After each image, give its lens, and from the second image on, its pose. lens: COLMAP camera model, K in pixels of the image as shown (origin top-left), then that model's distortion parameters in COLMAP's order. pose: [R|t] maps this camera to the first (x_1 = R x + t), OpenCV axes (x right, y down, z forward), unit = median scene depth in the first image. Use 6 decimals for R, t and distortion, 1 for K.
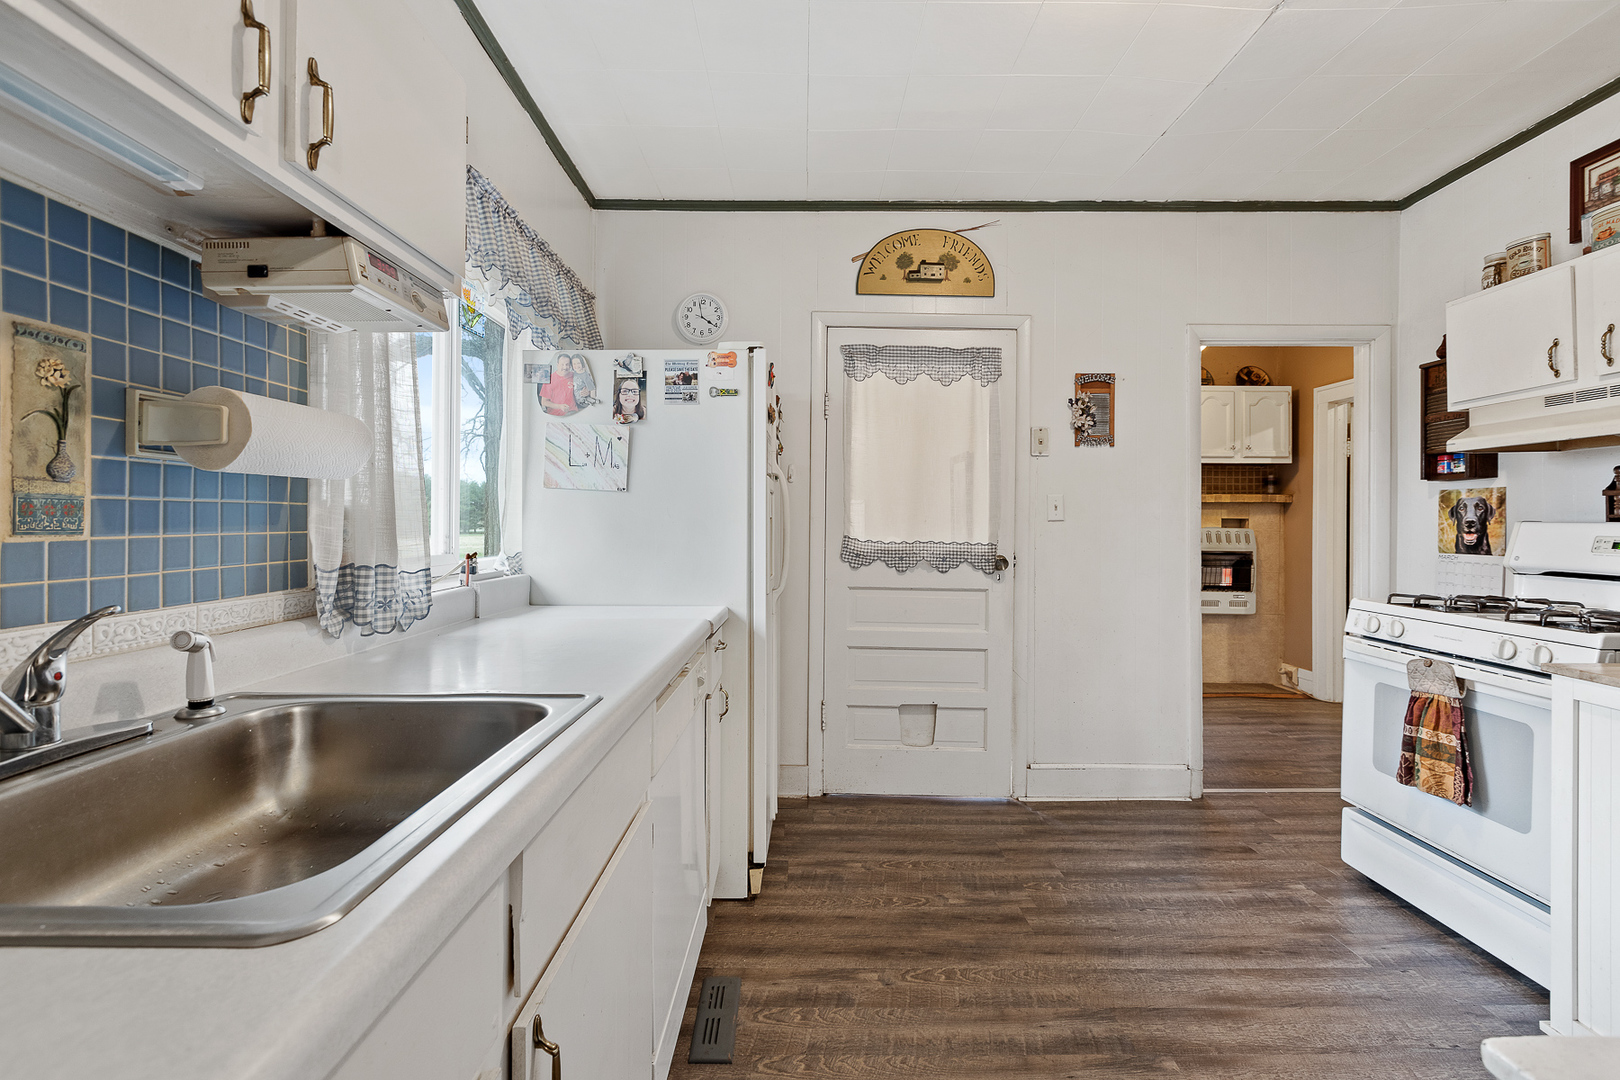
lens RADIAL K [[732.0, 0, 811.7], [0, 732.0, 531.6], [0, 0, 1]] dist [-0.001592, -0.000172]
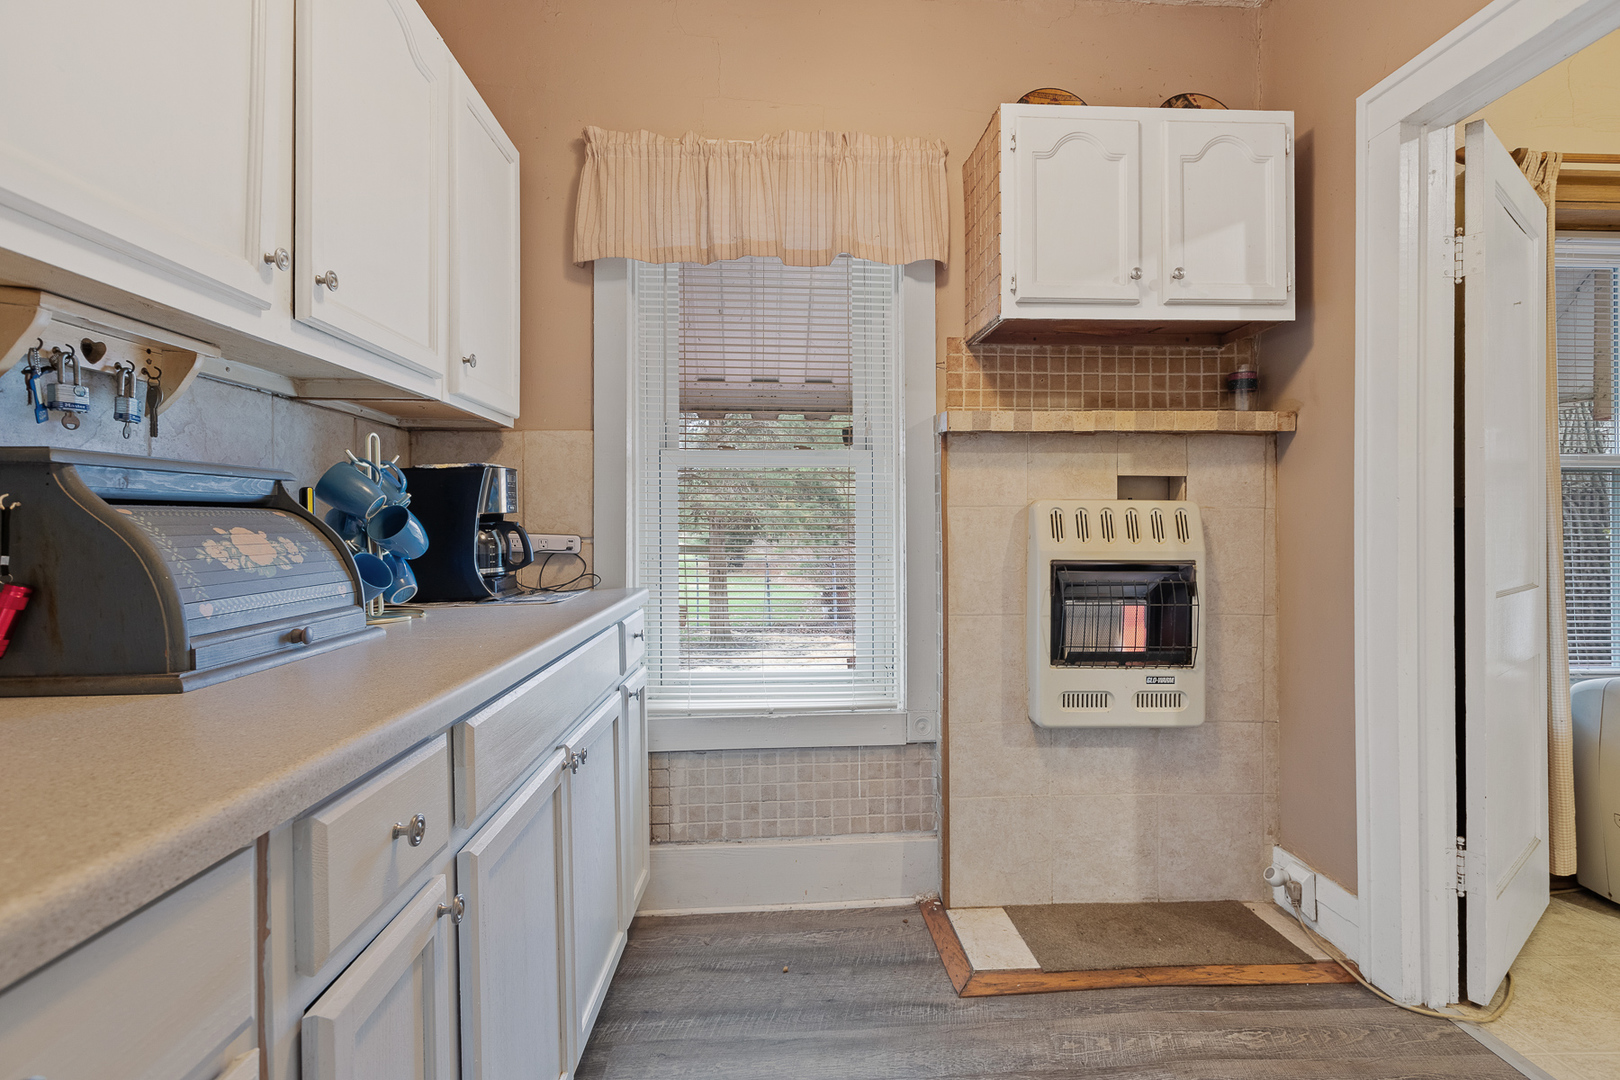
lens RADIAL K [[791.9, 0, 810.7], [0, 791.9, 534.9], [0, 0, 1]] dist [0.002911, 0.000836]
pose [[0.999048, -0.008775, 0.042743, 0.386274], [0.008758, 0.999961, 0.000588, 0.011911], [-0.042747, -0.000213, 0.999086, 0.598712]]
